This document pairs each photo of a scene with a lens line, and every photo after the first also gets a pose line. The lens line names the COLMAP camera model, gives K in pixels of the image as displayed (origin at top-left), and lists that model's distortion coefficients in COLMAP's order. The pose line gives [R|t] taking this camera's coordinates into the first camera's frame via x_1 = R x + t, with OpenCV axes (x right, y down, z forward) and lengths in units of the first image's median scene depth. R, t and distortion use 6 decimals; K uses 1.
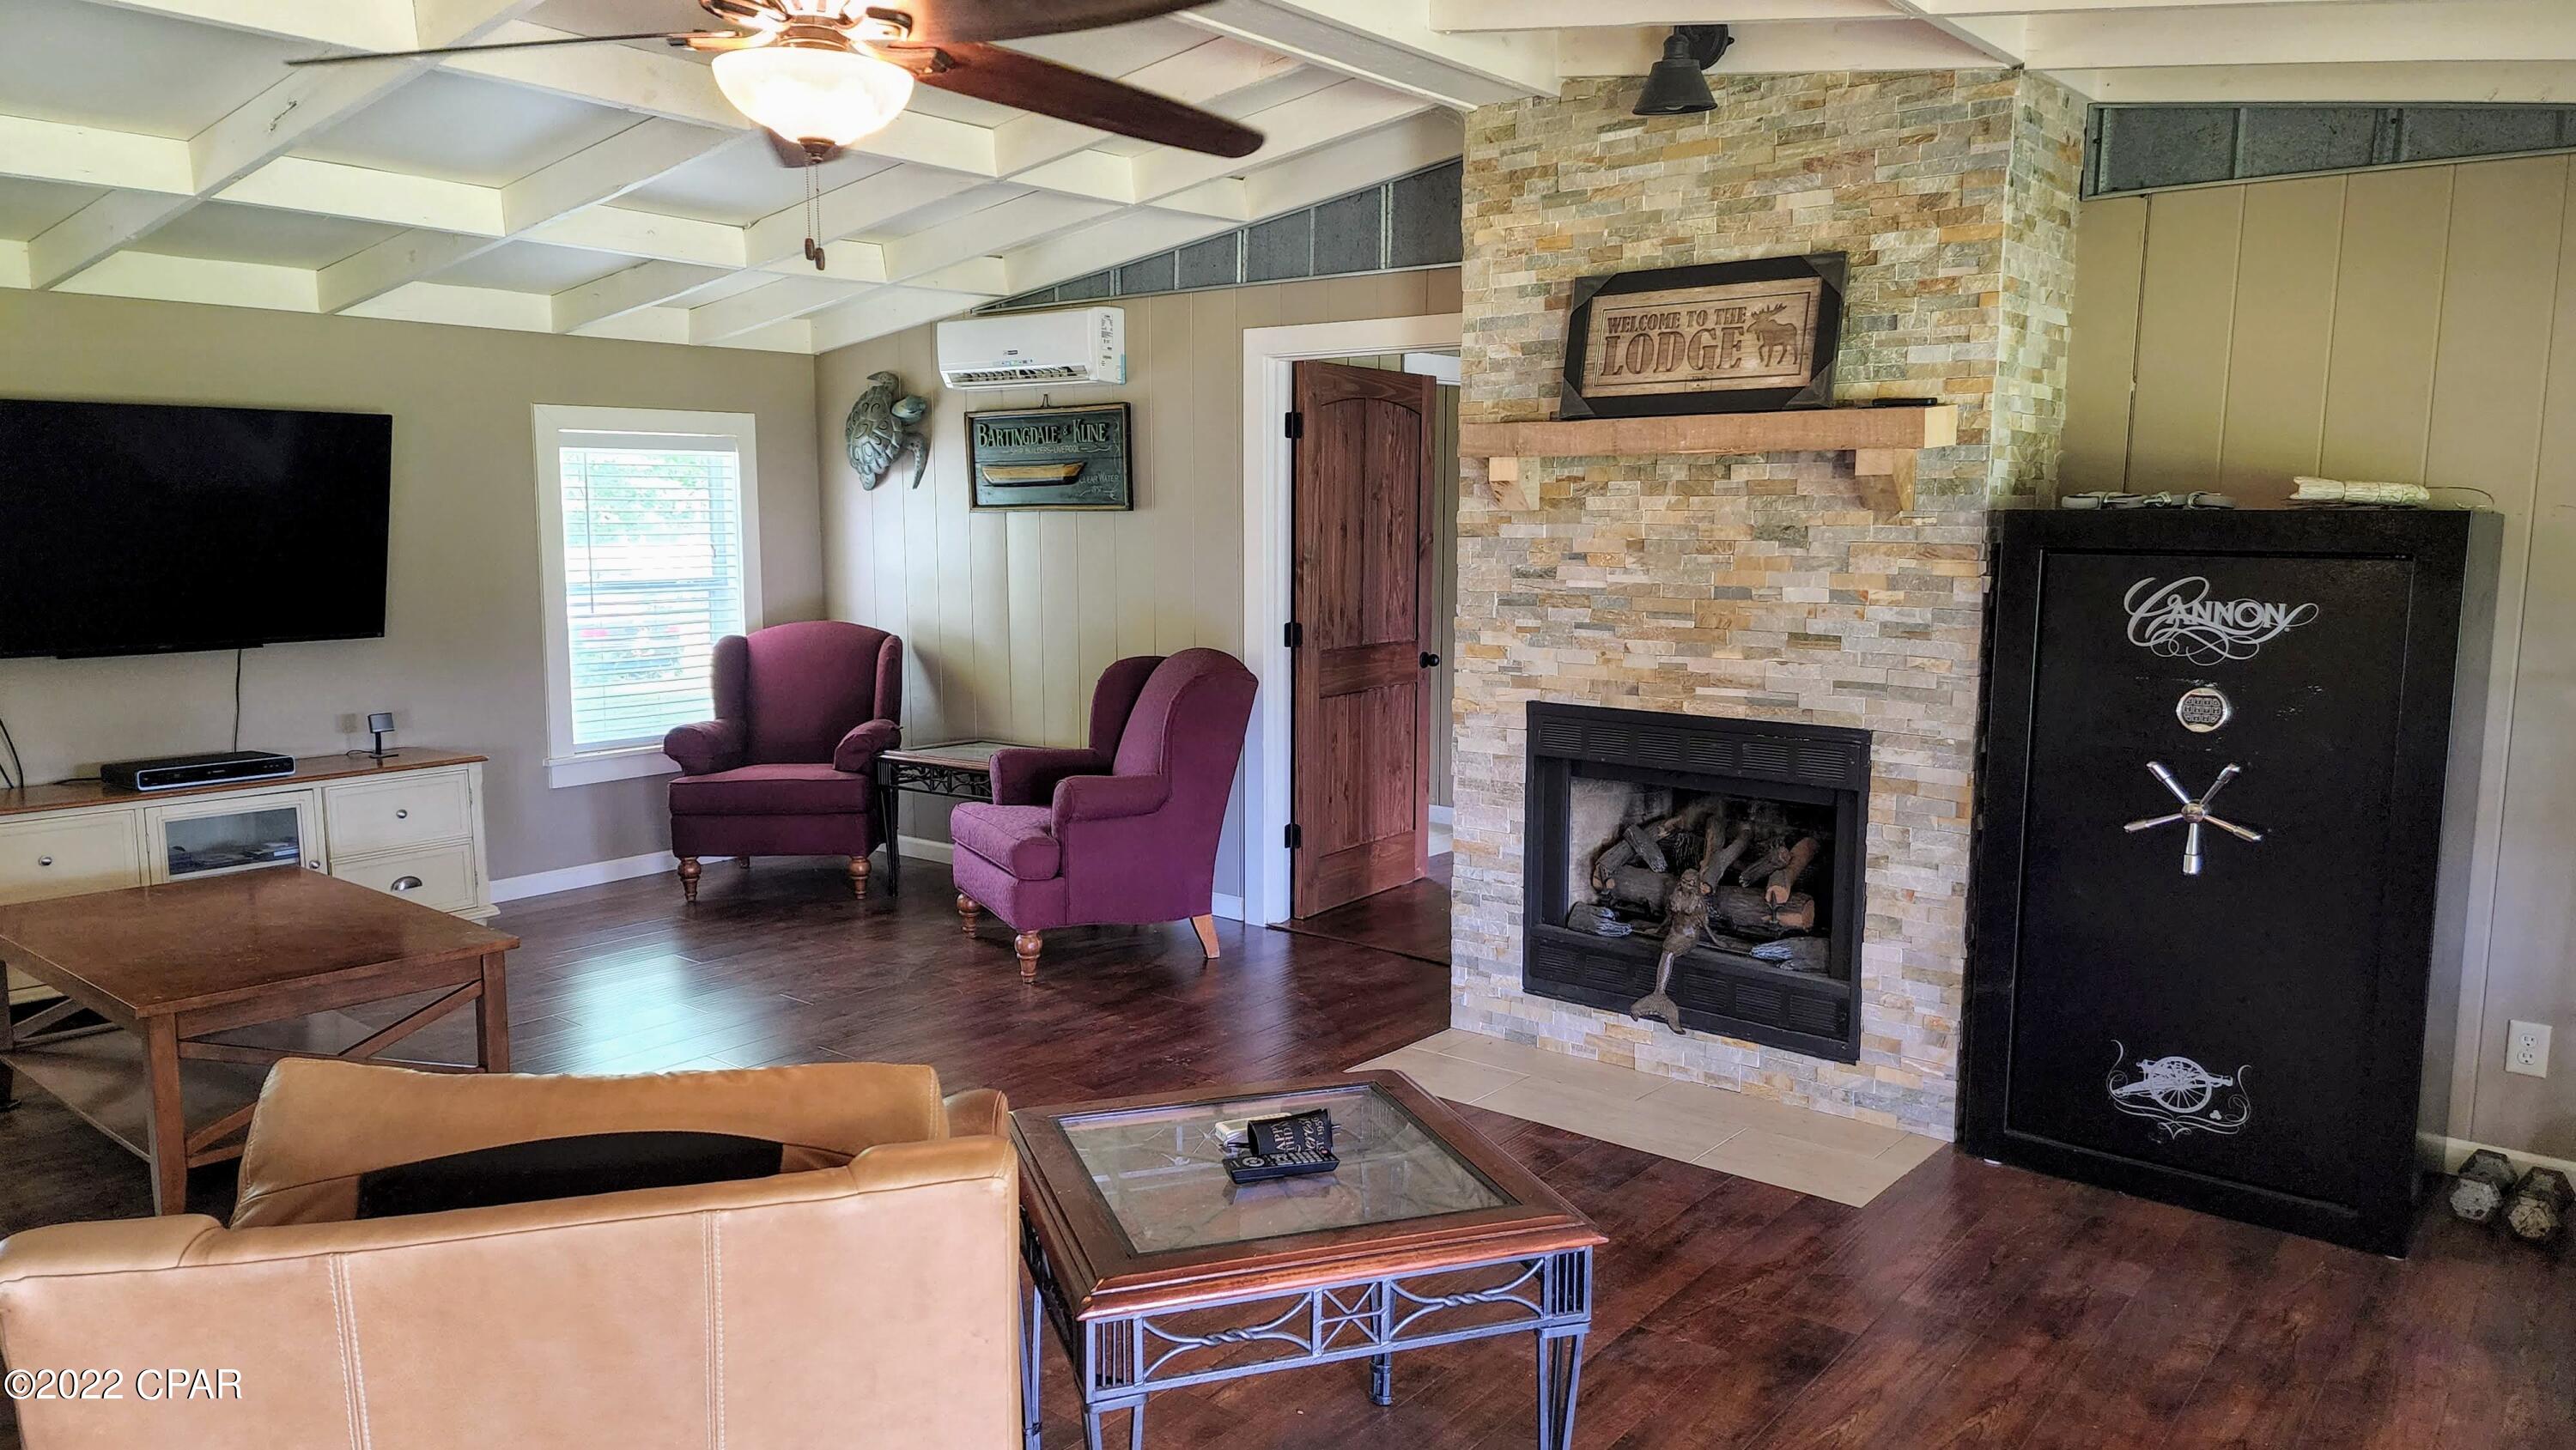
lens RADIAL K [[1744.4, 0, 1364.2], [0, 1744.4, 737.7], [0, 0, 1]] dist [0.037363, -0.060386]
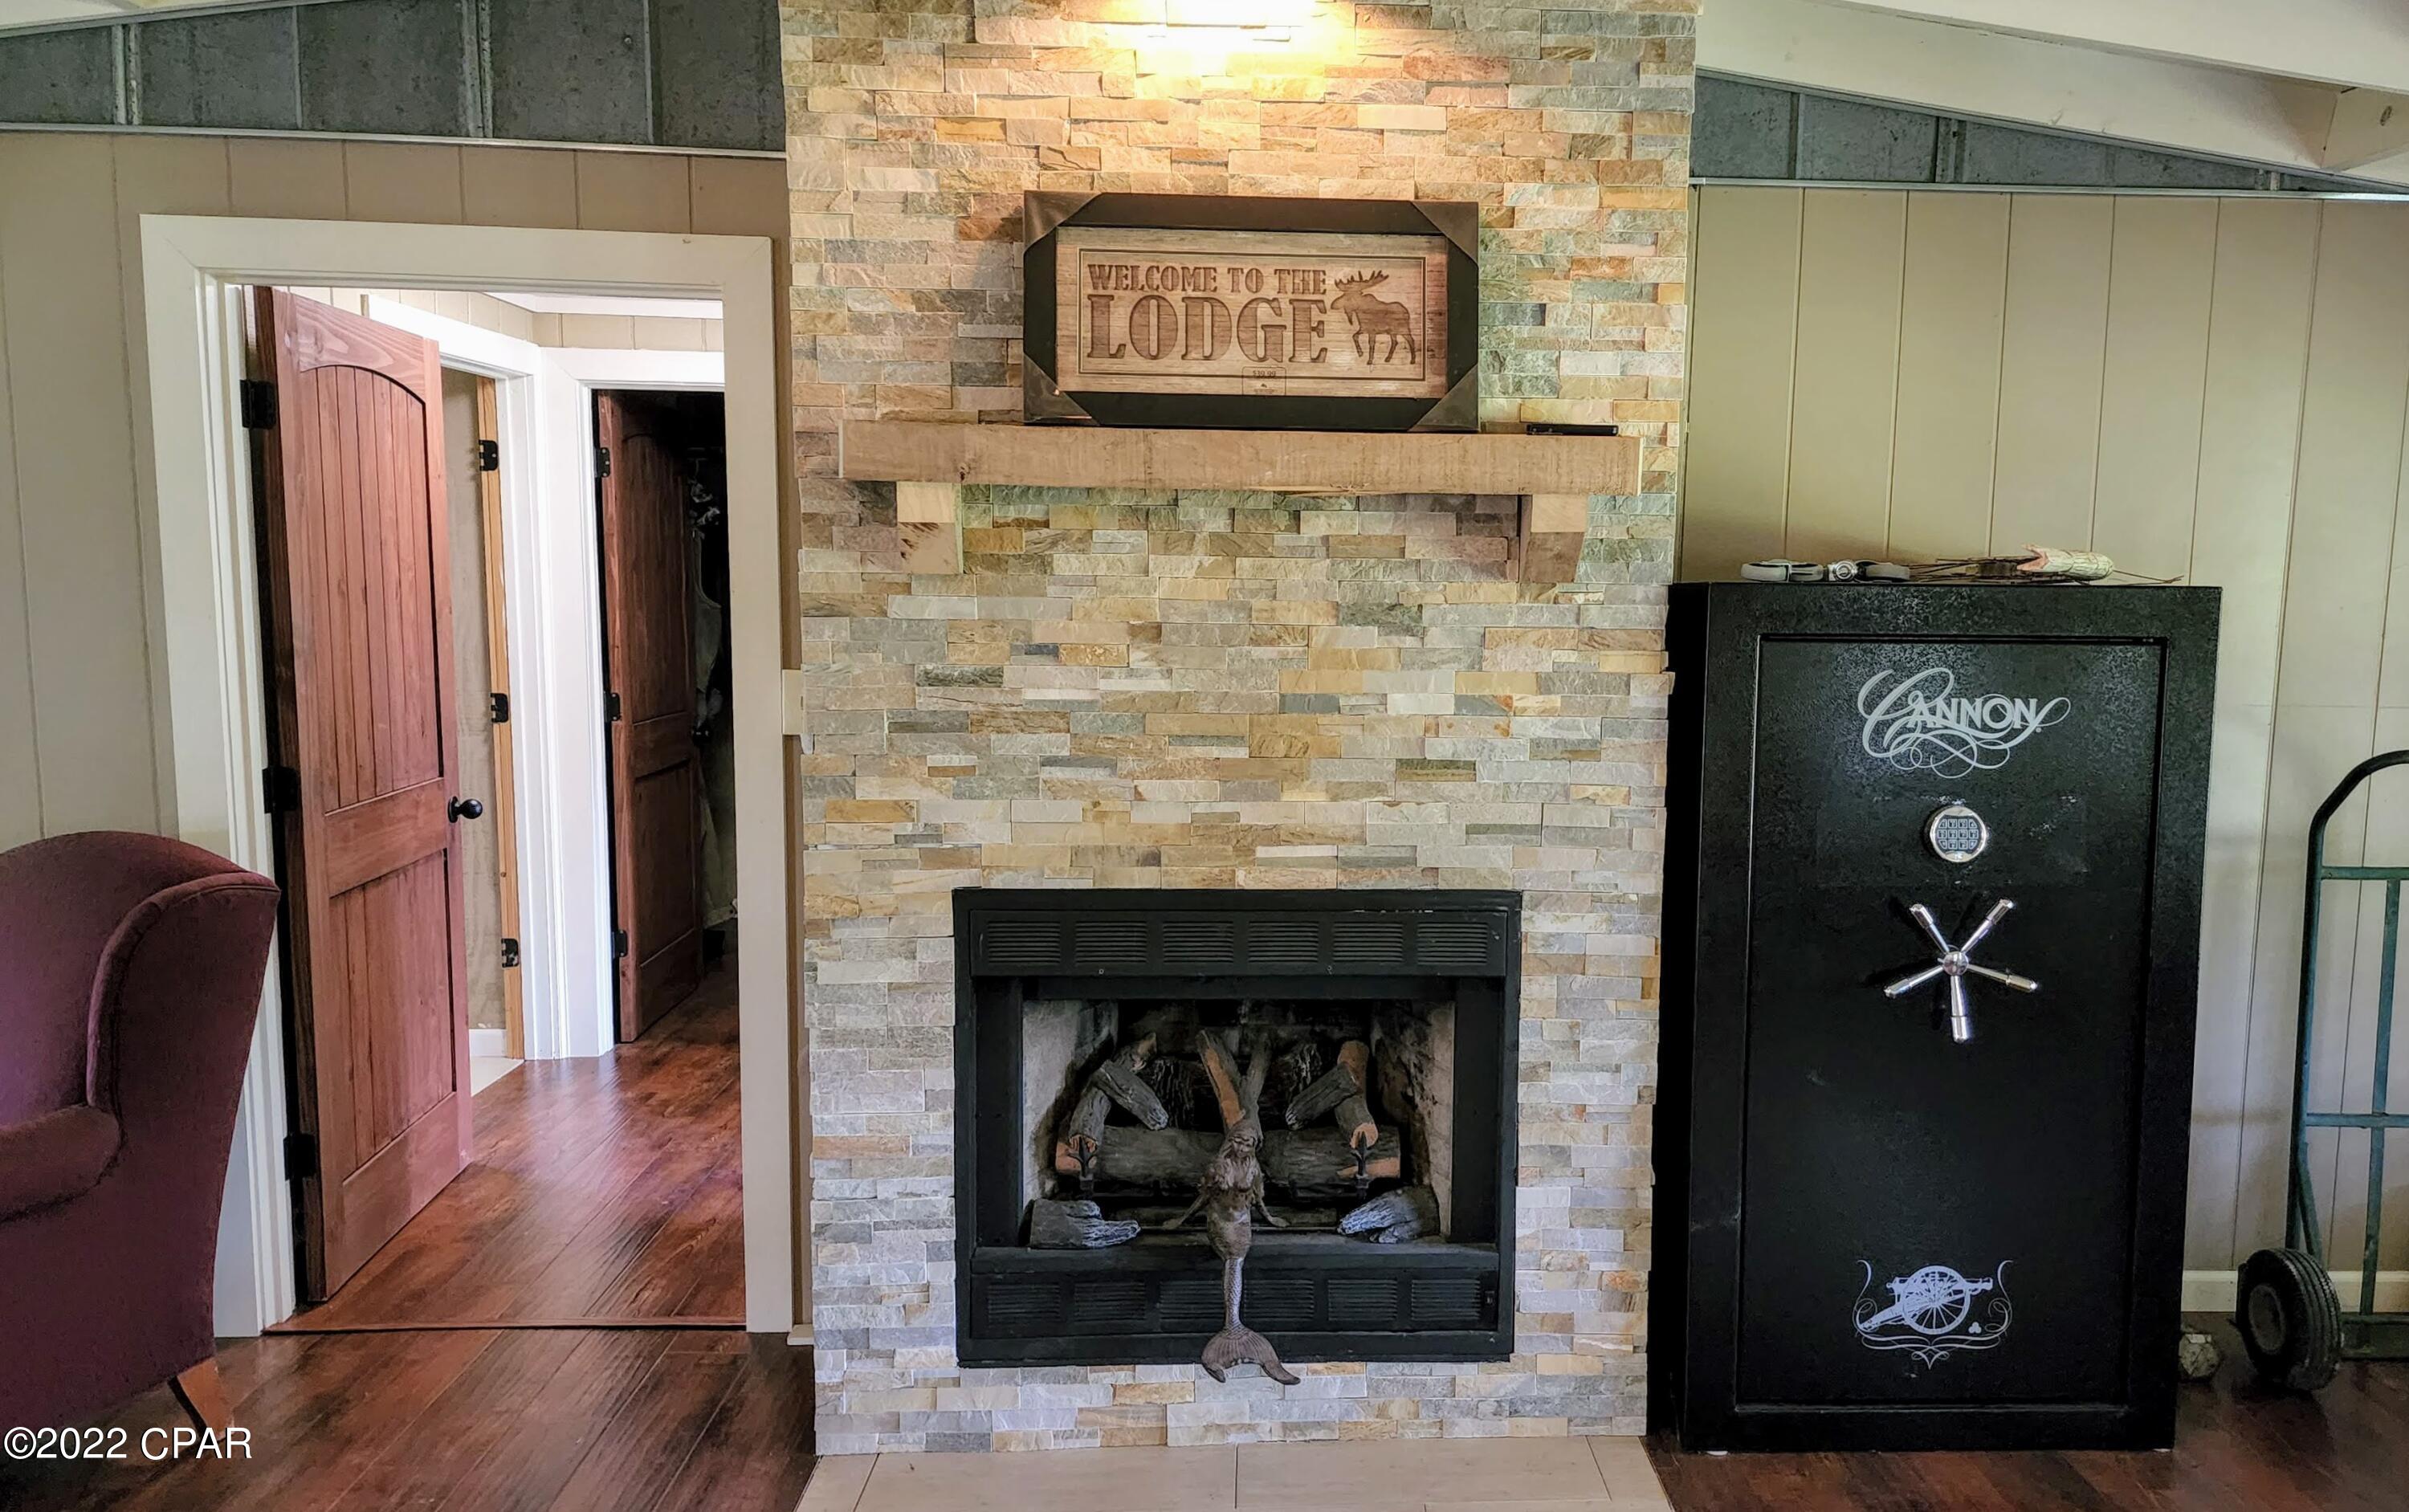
lens RADIAL K [[1712.7, 0, 1219.2], [0, 1712.7, 761.1], [0, 0, 1]] dist [0.056451, -0.041317]
pose [[0.744074, -0.070948, 0.664320, -0.253508], [0.075174, 0.996922, 0.022271, -0.079375], [-0.663855, 0.033368, 0.747117, 0.548654]]
